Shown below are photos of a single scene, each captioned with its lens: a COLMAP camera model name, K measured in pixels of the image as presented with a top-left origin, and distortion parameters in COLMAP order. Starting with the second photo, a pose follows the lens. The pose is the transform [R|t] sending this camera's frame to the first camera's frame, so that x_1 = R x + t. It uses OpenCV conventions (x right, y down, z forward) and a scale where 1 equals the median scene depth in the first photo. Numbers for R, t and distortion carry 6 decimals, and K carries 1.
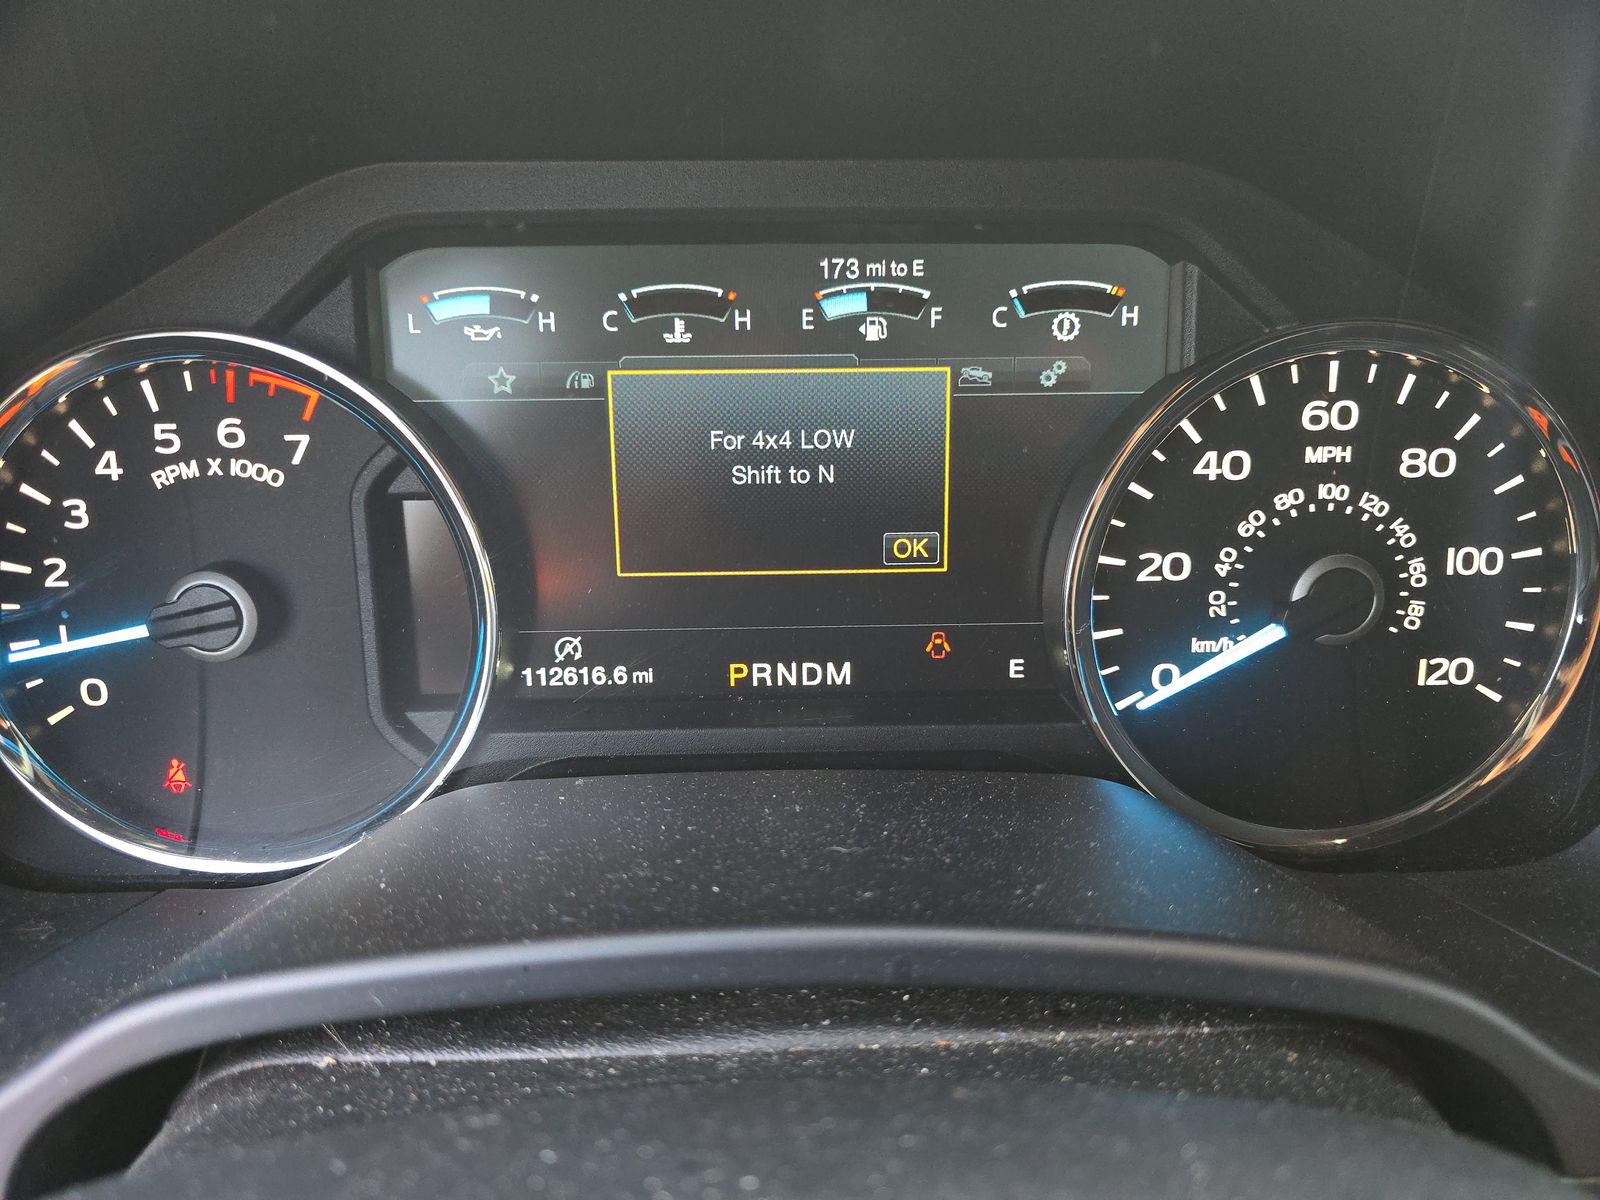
lens RADIAL K [[1235.2, 0, 800.0], [0, 1235.2, 600.0], [0, 0, 1]] dist [-0.054780, -0.004521]
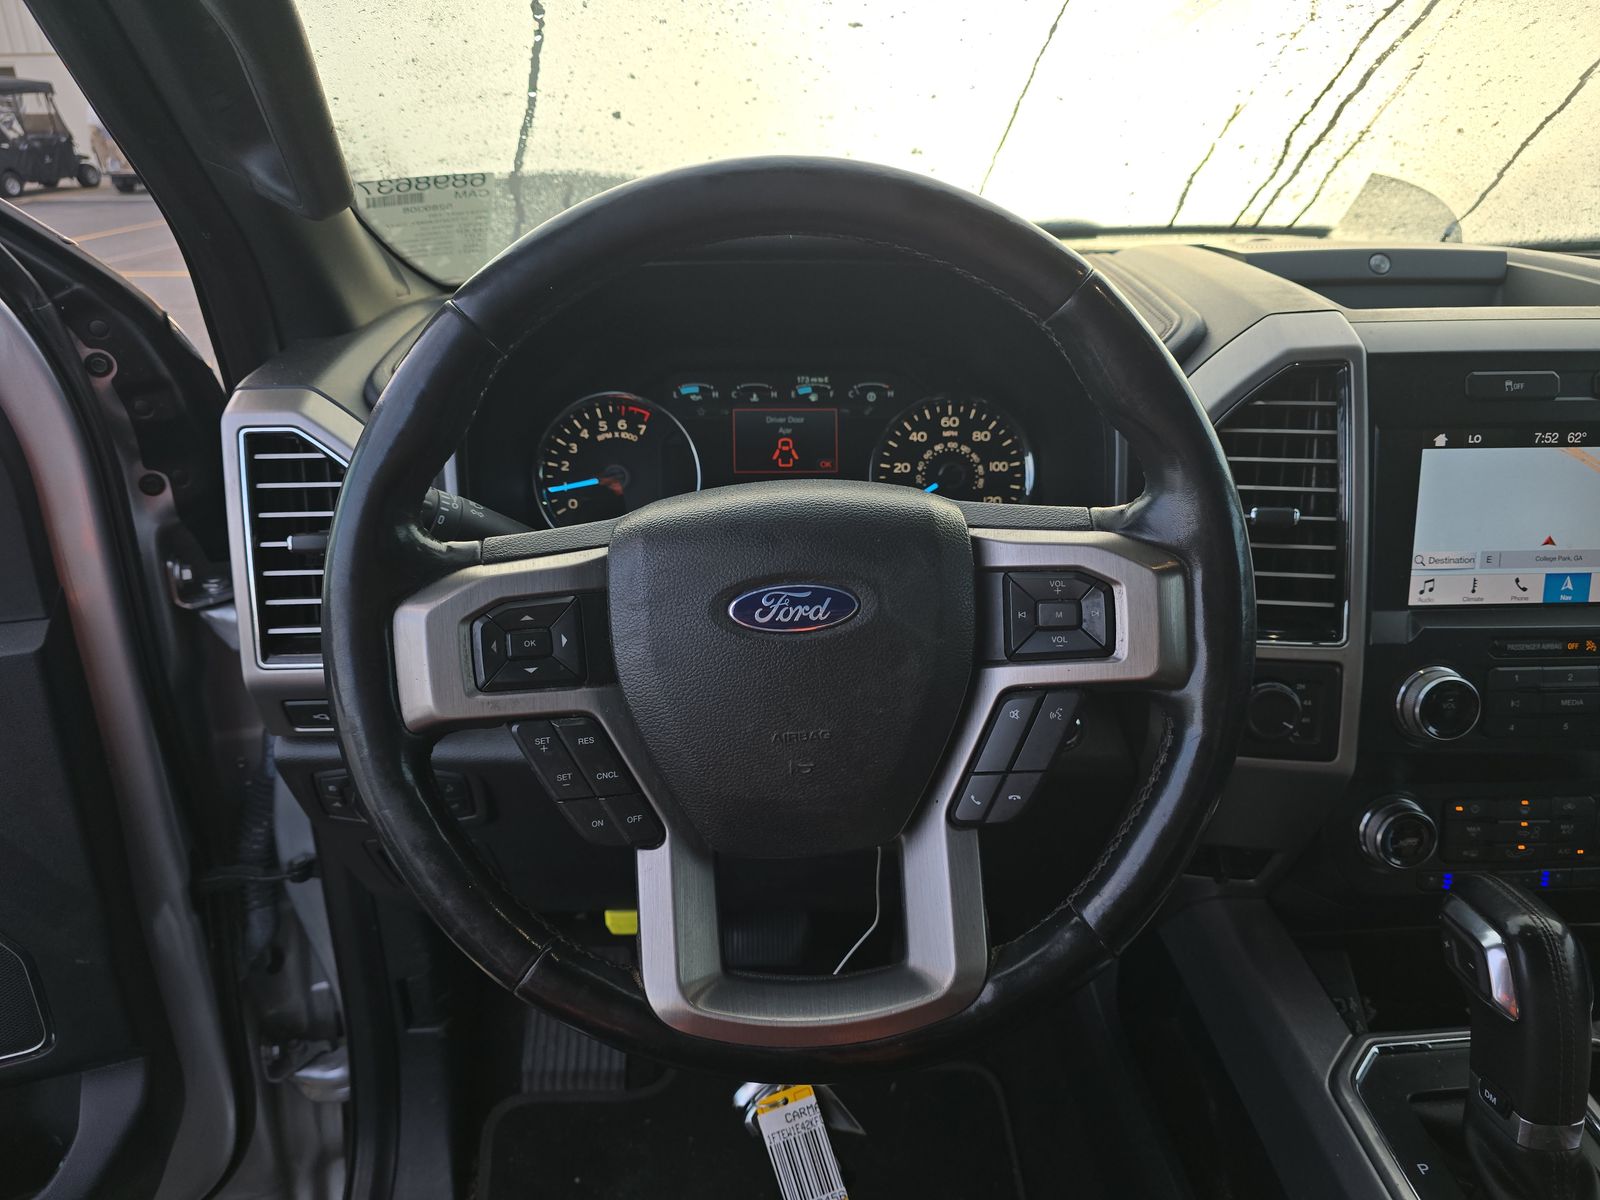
lens RADIAL K [[1235.2, 0, 800.0], [0, 1235.2, 600.0], [0, 0, 1]] dist [-0.054780, -0.004521]
pose [[0.999798, 0.000909, 0.020068, -0.042879], [0.001783, 0.991020, -0.133704, 0.778235], [-0.020009, 0.133713, 0.990818, -2.257646]]
